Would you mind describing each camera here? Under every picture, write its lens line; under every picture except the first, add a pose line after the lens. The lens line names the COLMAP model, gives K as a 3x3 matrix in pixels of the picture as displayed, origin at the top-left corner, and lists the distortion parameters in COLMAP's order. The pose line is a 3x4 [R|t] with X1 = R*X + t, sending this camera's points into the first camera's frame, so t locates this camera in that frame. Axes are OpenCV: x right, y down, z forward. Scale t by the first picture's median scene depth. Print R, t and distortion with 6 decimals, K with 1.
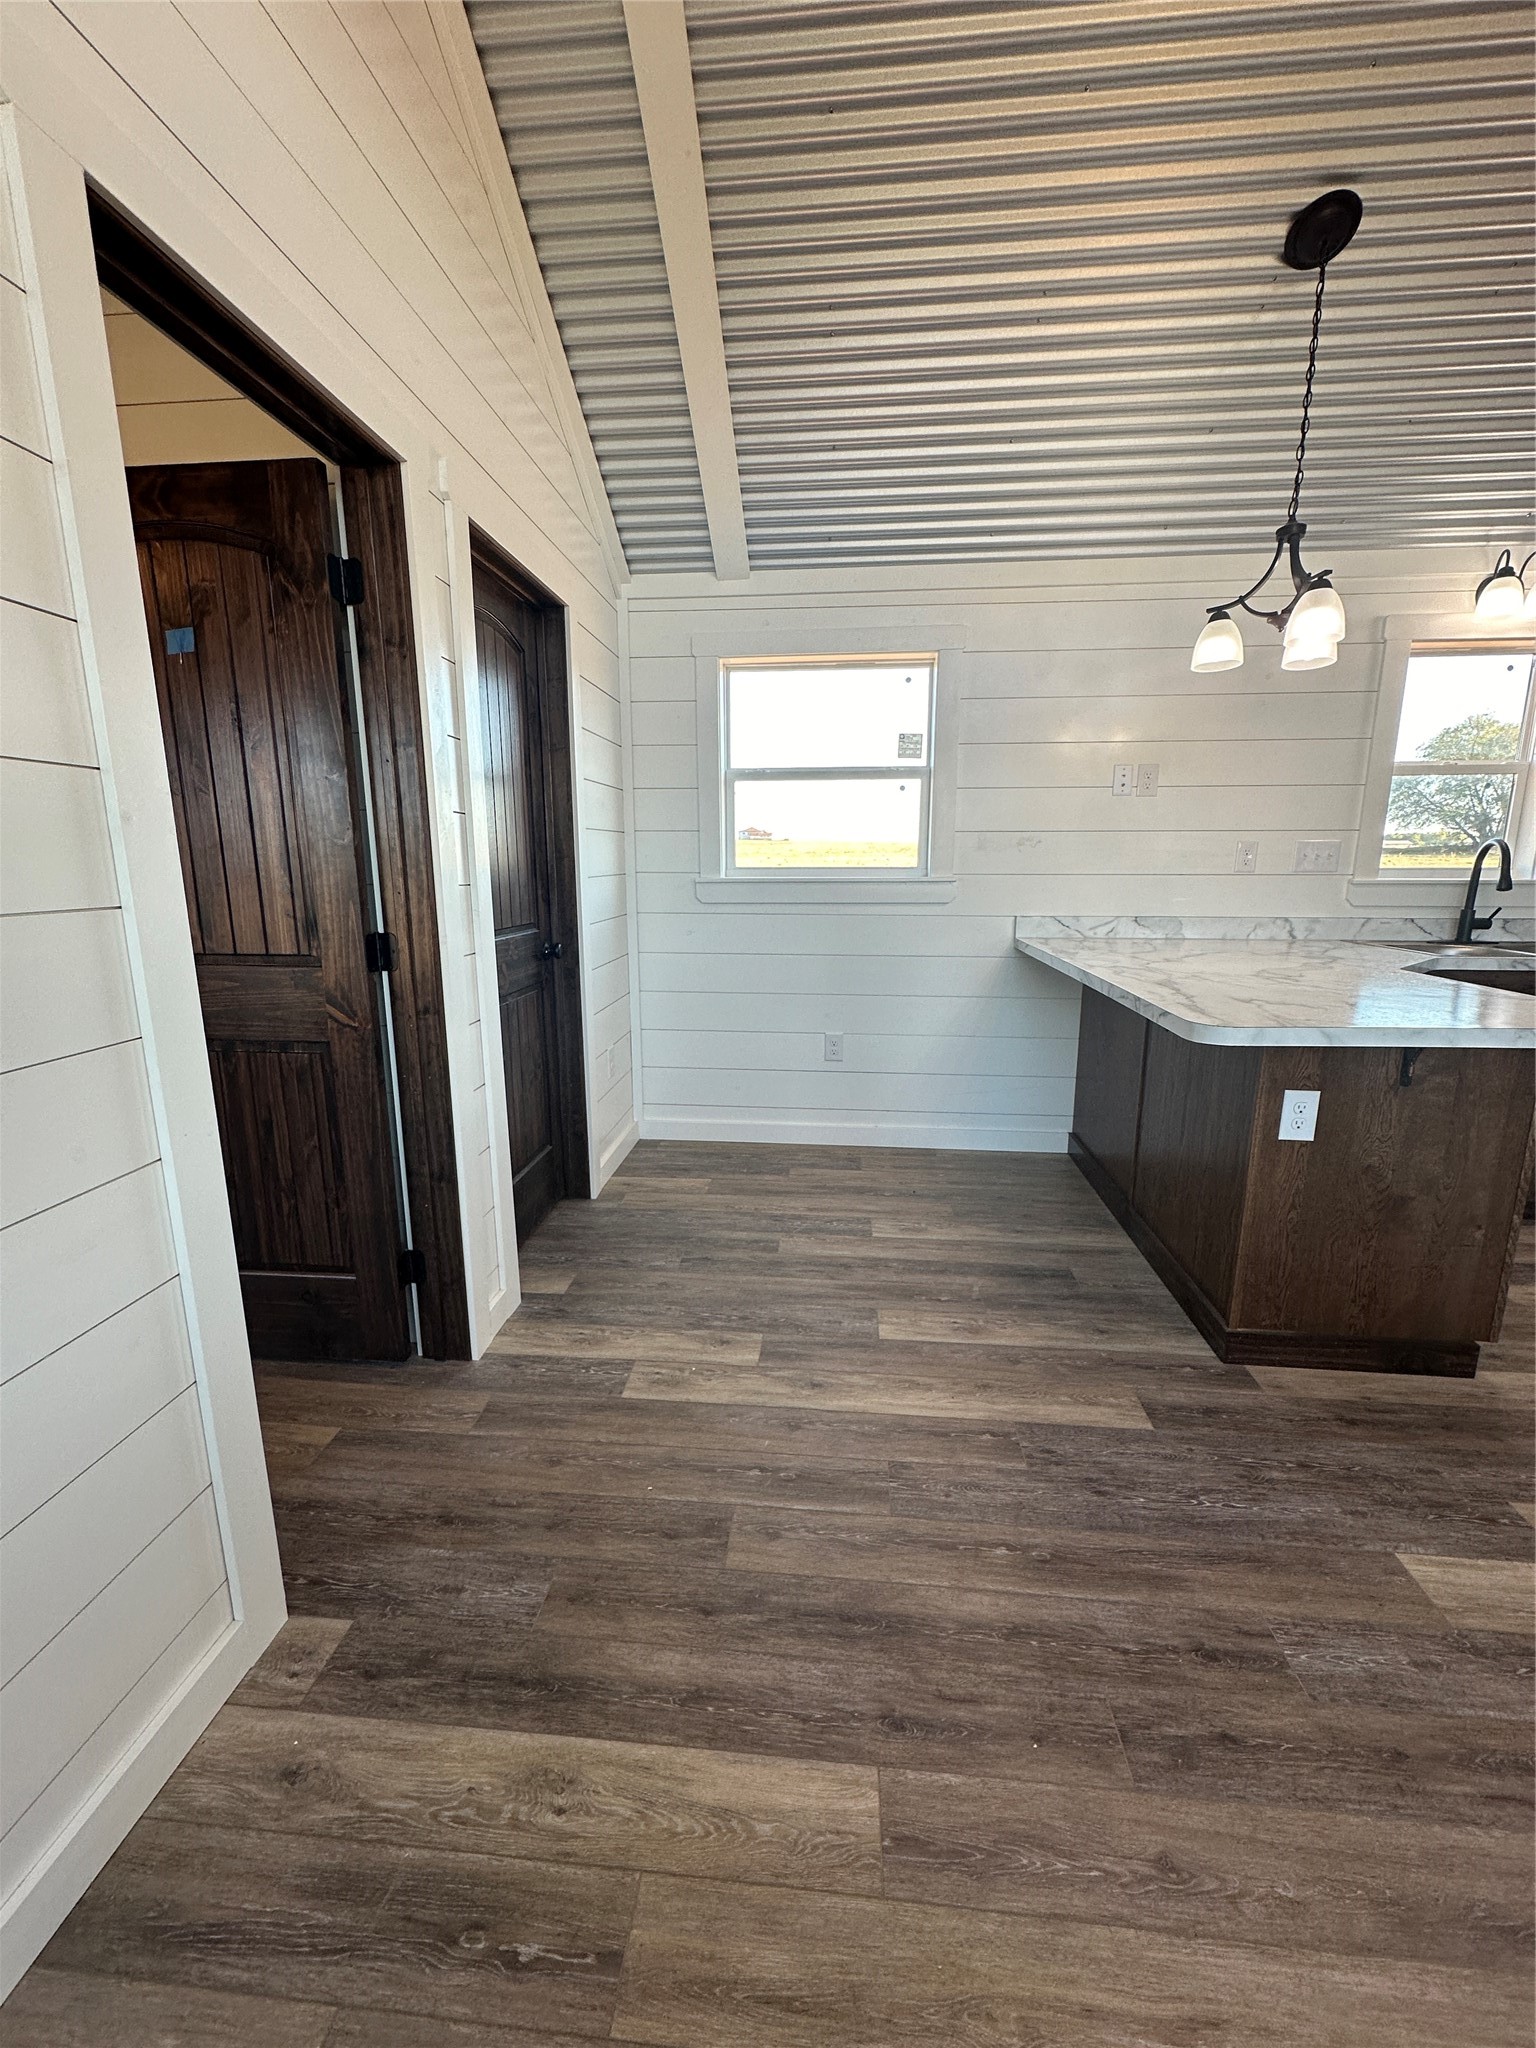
lens RADIAL K [[815.7, 0, 768.4], [0, 815.7, 1021.8], [0, 0, 1]] dist [-0.000541, 0.000517]
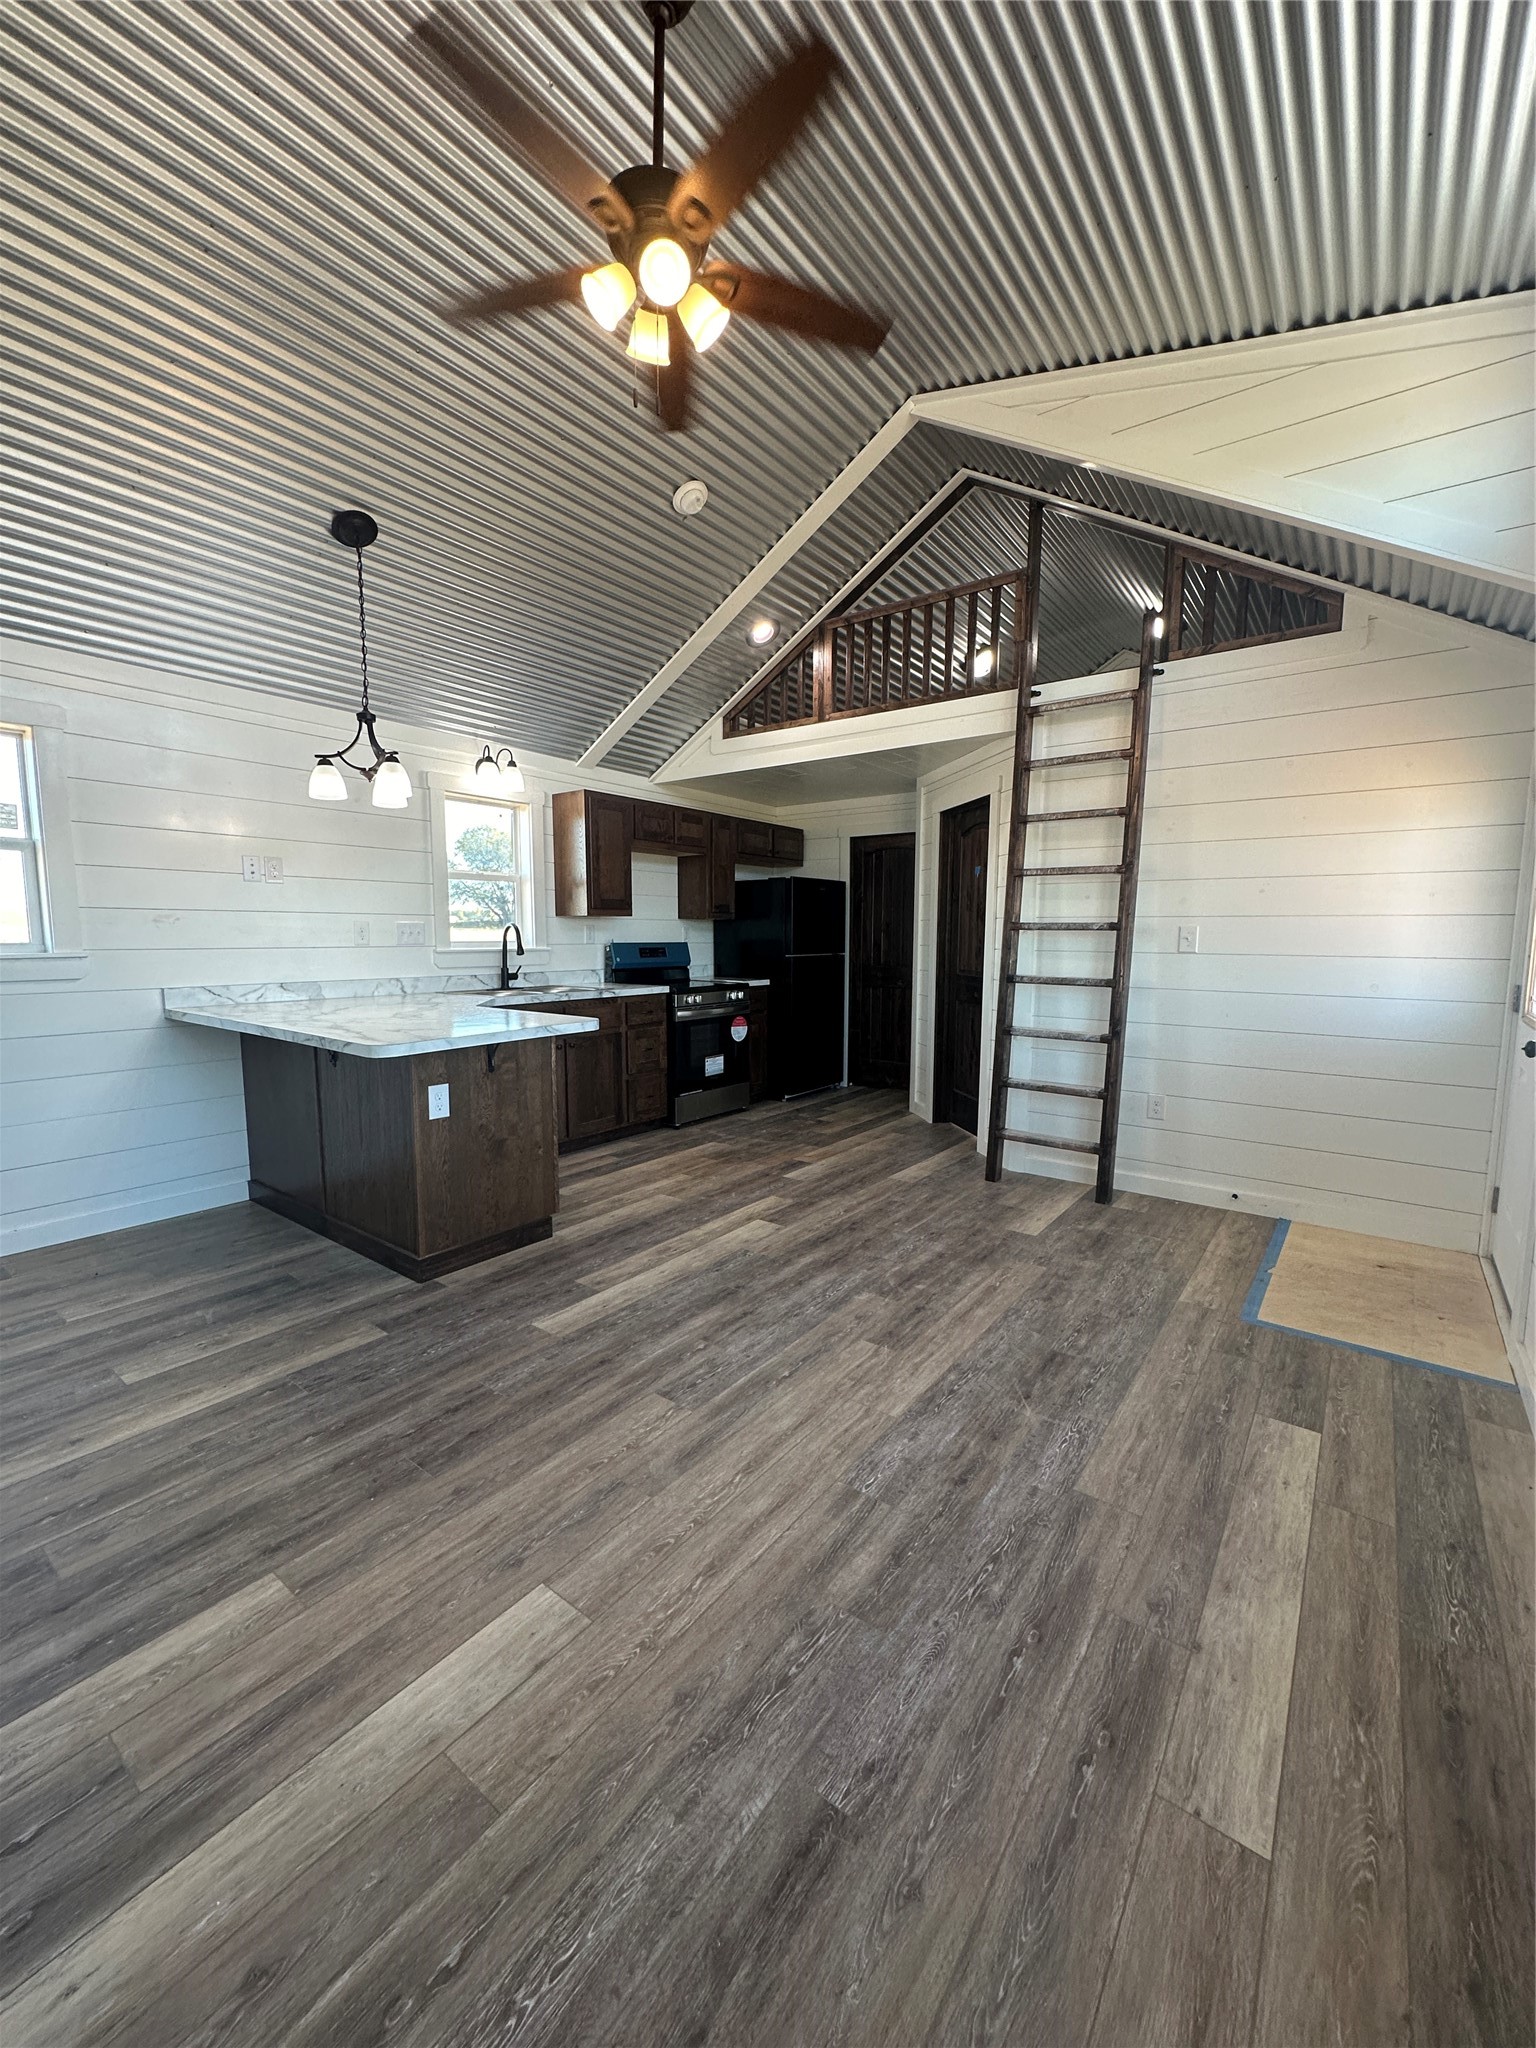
lens RADIAL K [[815.7, 0, 768.4], [0, 815.7, 1024.3], [0, 0, 1]] dist [-0.000541, 0.000517]
pose [[0.525023, -0.092824, 0.846011, -0.268365], [0.161469, 0.986845, 0.008071, 0.050471], [-0.835631, 0.132367, 0.533104, -0.309869]]
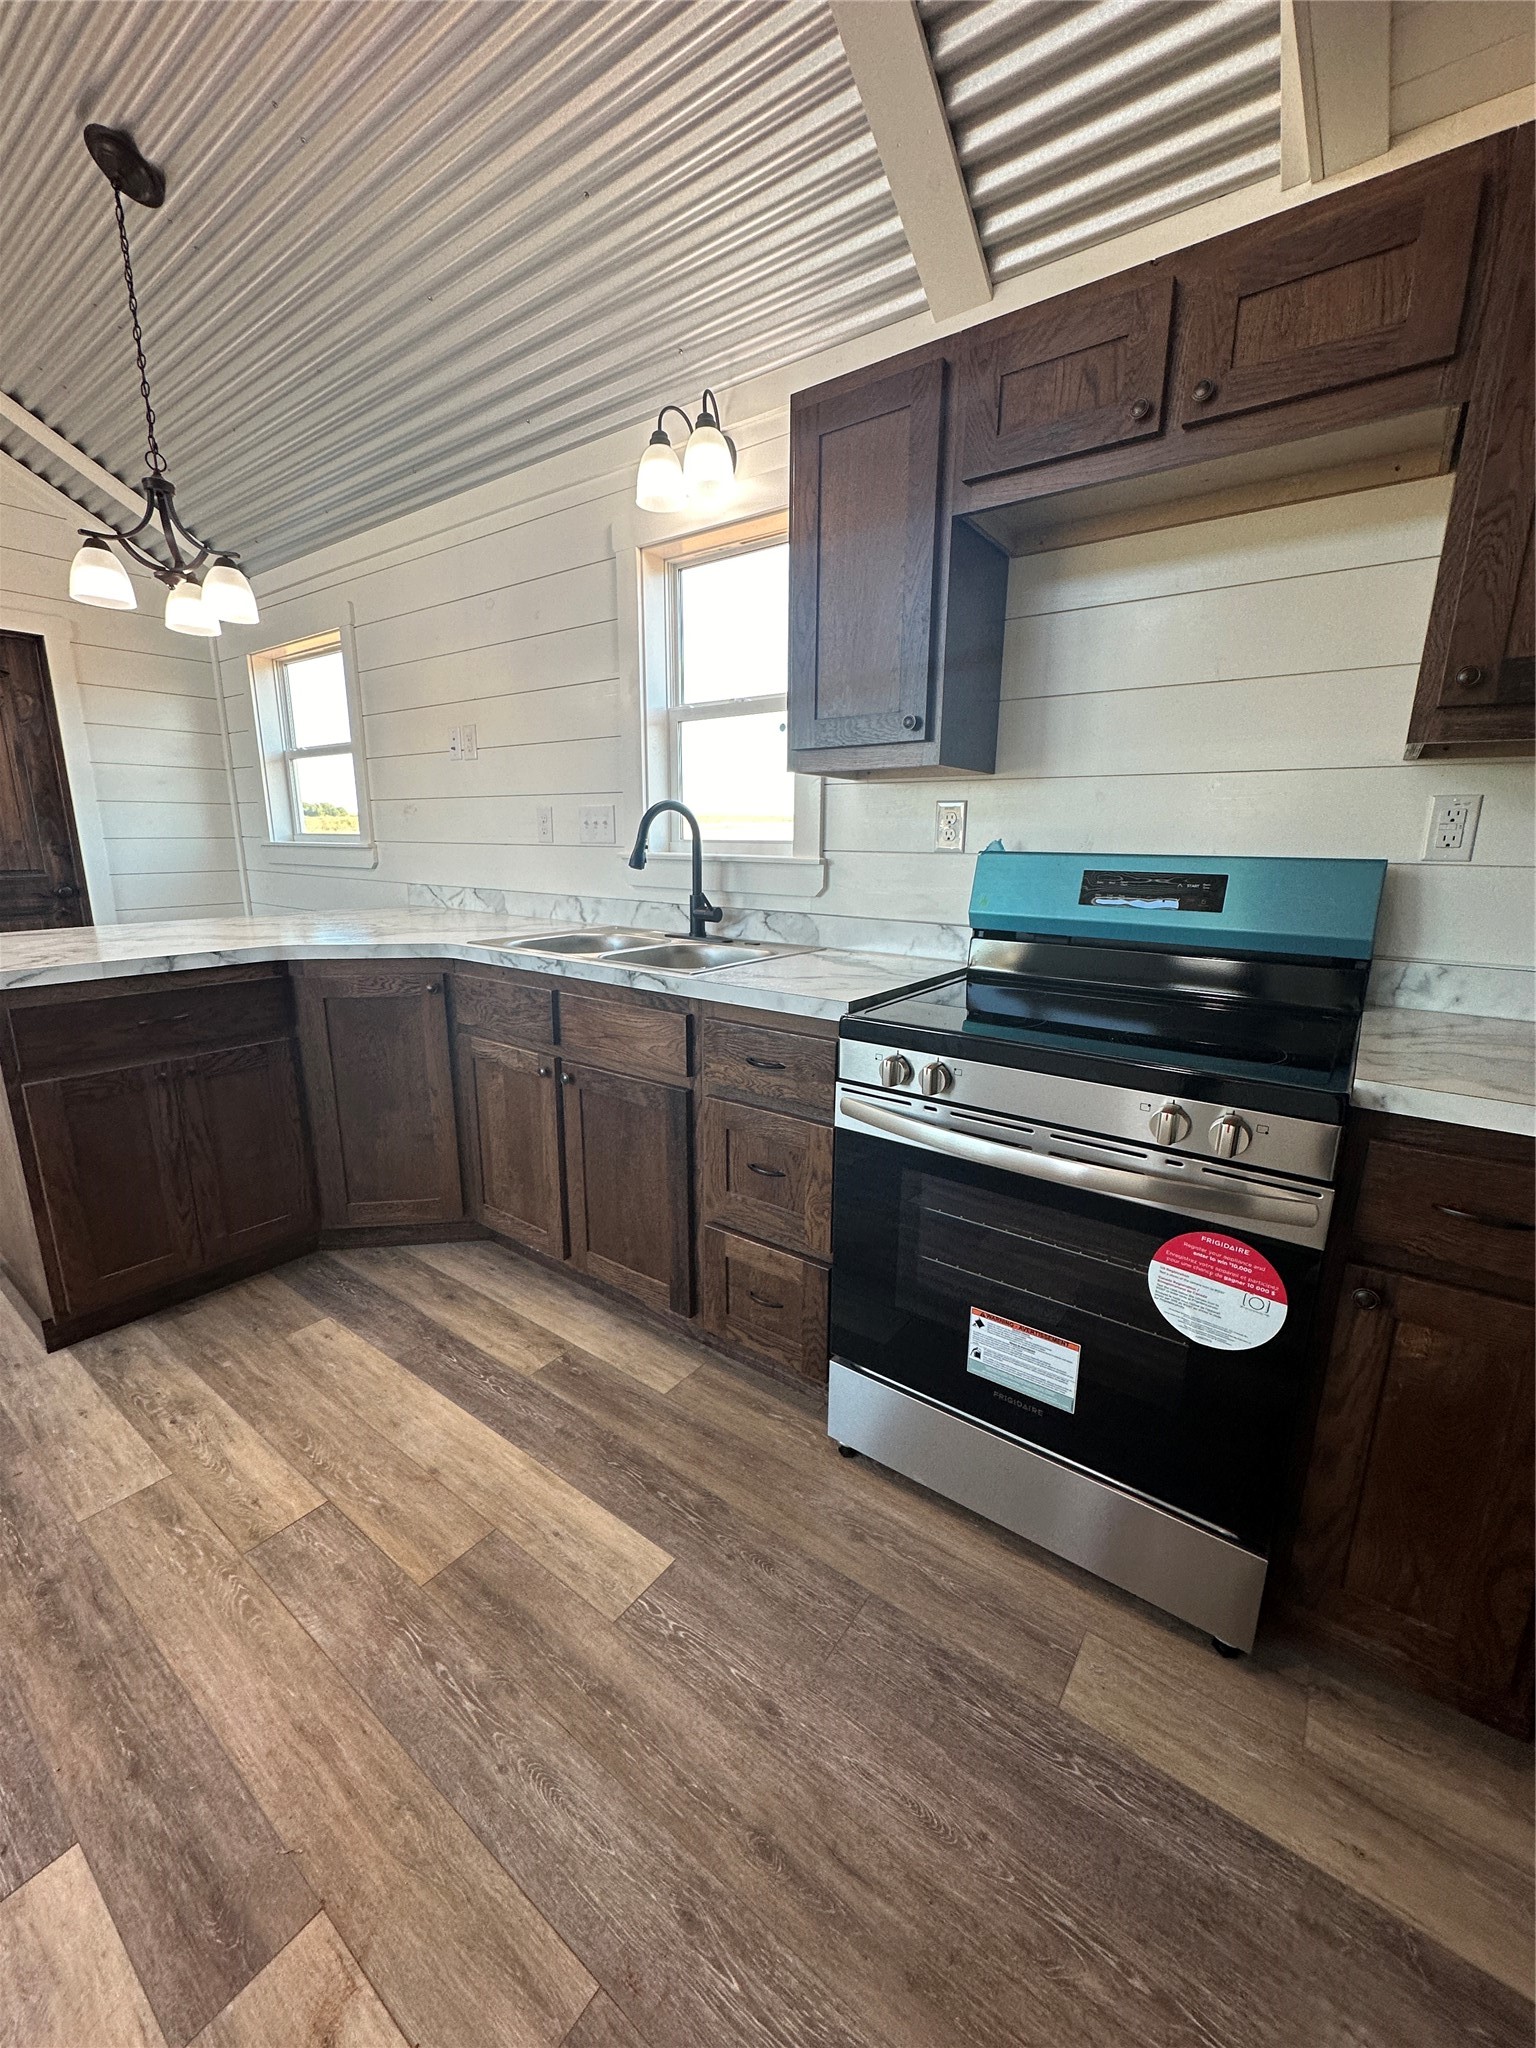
lens RADIAL K [[815.7, 0, 766.9], [0, 815.7, 1024.5], [0, 0, 1]] dist [-0.000541, 0.000517]
pose [[0.855240, 0.124801, -0.502980, 1.796348], [-0.108400, 0.992181, 0.061865, -0.097544], [0.506768, 0.001614, 0.862081, 0.515635]]
